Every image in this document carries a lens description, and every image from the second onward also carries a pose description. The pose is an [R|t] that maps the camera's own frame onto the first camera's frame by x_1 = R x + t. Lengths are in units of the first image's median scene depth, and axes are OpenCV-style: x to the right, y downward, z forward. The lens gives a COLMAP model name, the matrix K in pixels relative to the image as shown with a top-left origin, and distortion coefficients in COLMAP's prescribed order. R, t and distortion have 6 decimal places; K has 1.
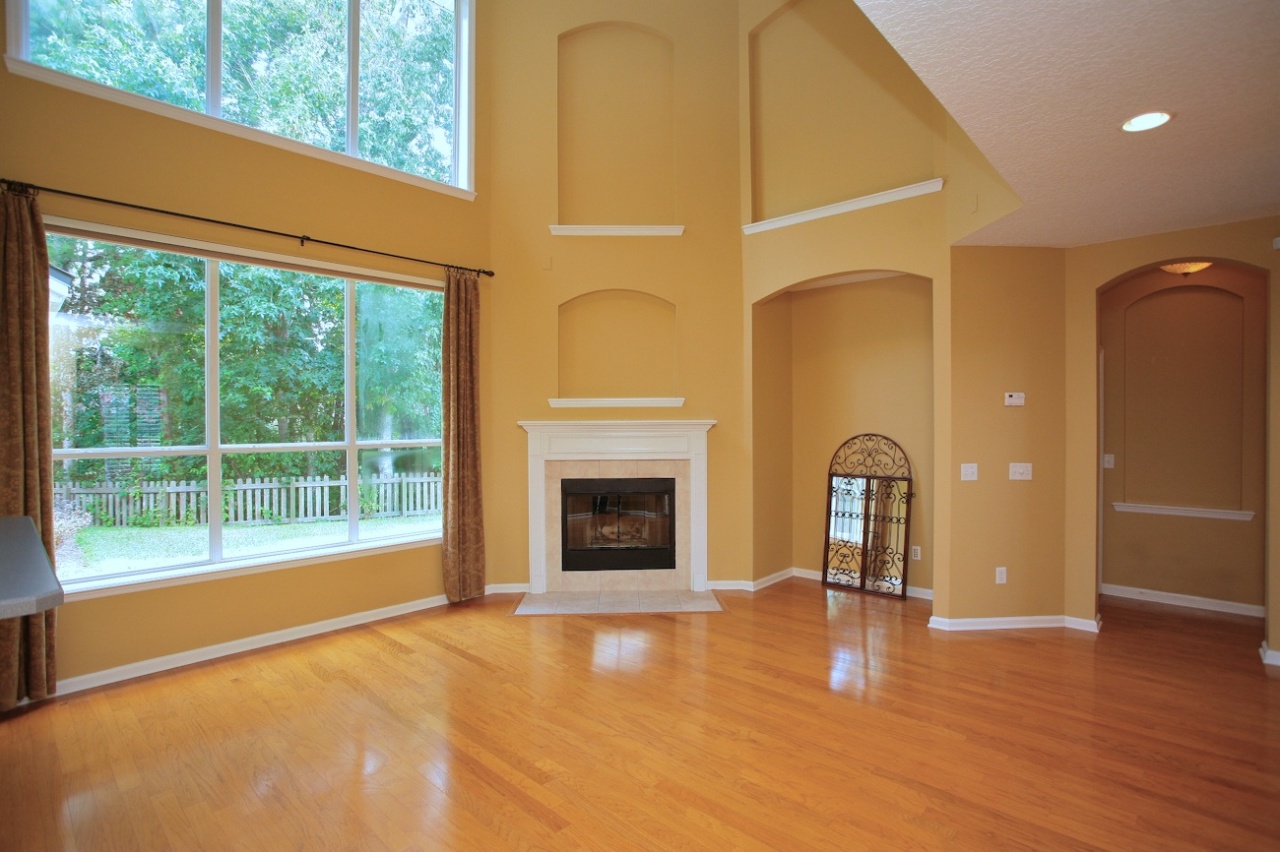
lens RADIAL K [[622.0, 0, 645.6], [0, 622.0, 422.5], [0, 0, 1]] dist [-0.066051, 0.029681]
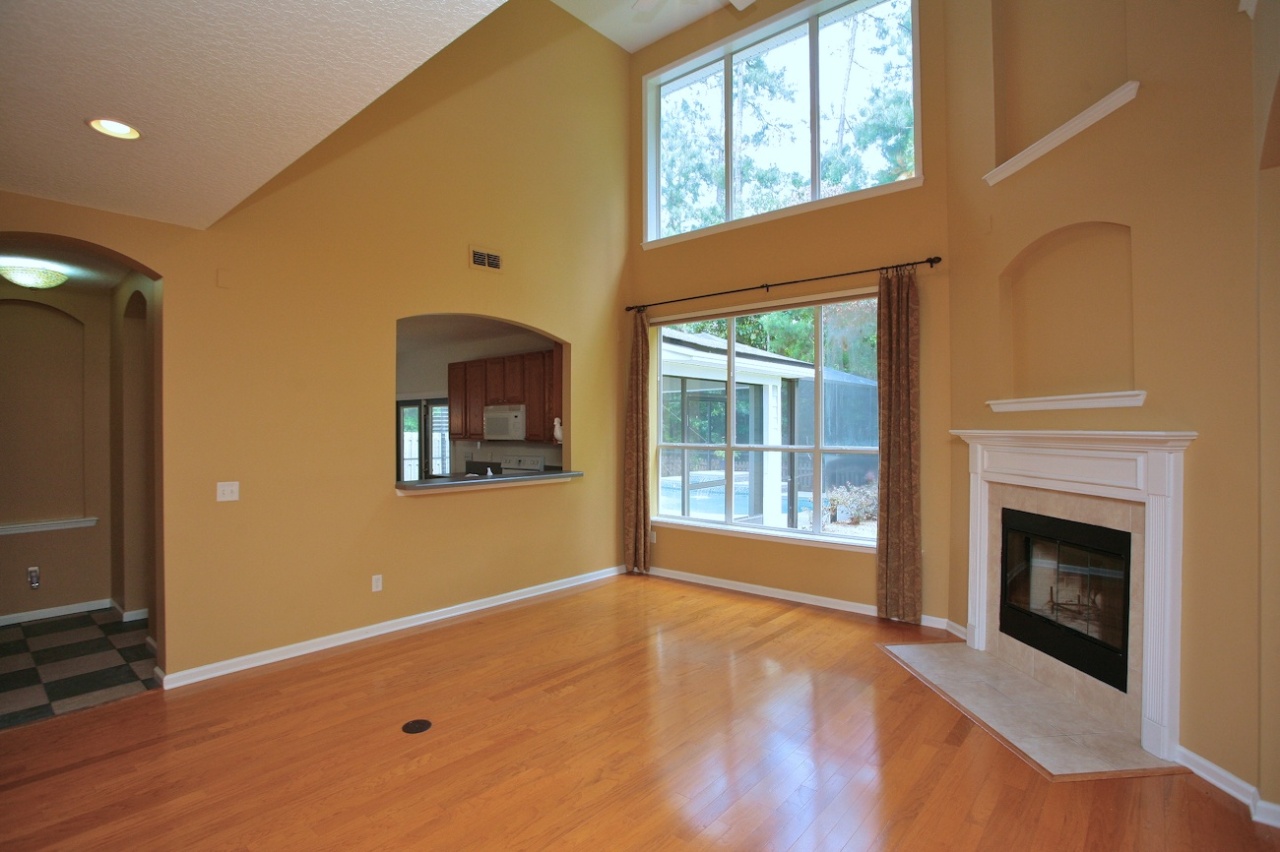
lens RADIAL K [[622.0, 0, 645.6], [0, 622.0, 422.5], [0, 0, 1]] dist [-0.066051, 0.029681]
pose [[0.049351, -0.001330, -0.998781, 0.624826], [-0.002342, 0.999996, -0.001447, -0.010084], [0.998779, 0.002410, 0.049347, 0.581677]]
